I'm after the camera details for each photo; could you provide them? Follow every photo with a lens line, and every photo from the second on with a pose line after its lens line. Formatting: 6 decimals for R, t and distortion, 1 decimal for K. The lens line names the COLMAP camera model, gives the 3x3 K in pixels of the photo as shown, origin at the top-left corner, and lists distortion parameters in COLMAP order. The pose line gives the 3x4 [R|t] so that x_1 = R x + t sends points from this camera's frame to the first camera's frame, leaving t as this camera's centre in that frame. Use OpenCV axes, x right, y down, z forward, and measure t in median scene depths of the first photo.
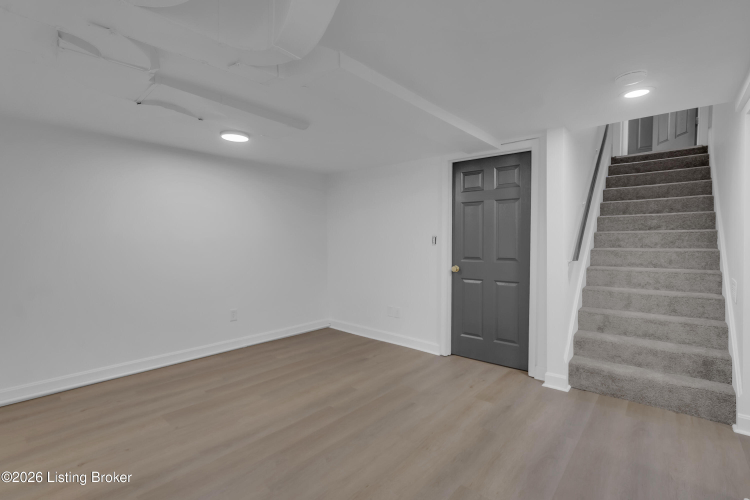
lens RADIAL K [[347.3, 0, 365.9], [0, 347.3, 250.6], [0, 0, 1]] dist [0.000266, 0.000023]
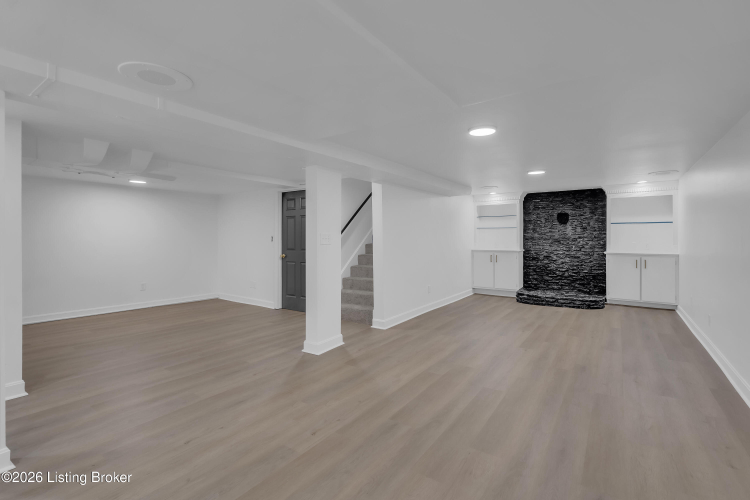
lens RADIAL K [[349.3, 0, 365.8], [0, 349.3, 234.1], [0, 0, 1]] dist [0.000918, 0.000087]
pose [[0.994855, 0.001982, 0.101293, 0.497217], [0.002261, 0.999125, -0.041759, 0.019244], [-0.101287, 0.041773, 0.993980, -0.733100]]
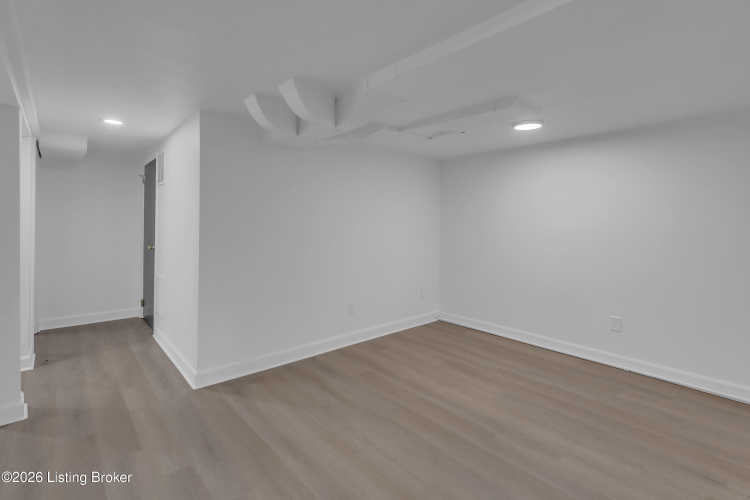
lens RADIAL K [[347.3, 0, 365.9], [0, 347.3, 250.6], [0, 0, 1]] dist [0.000266, 0.000023]
pose [[-0.137694, 0.069289, -0.988048, 0.531519], [-0.033721, 0.996644, 0.074591, -0.028341], [0.989901, 0.043588, -0.134895, 0.577980]]
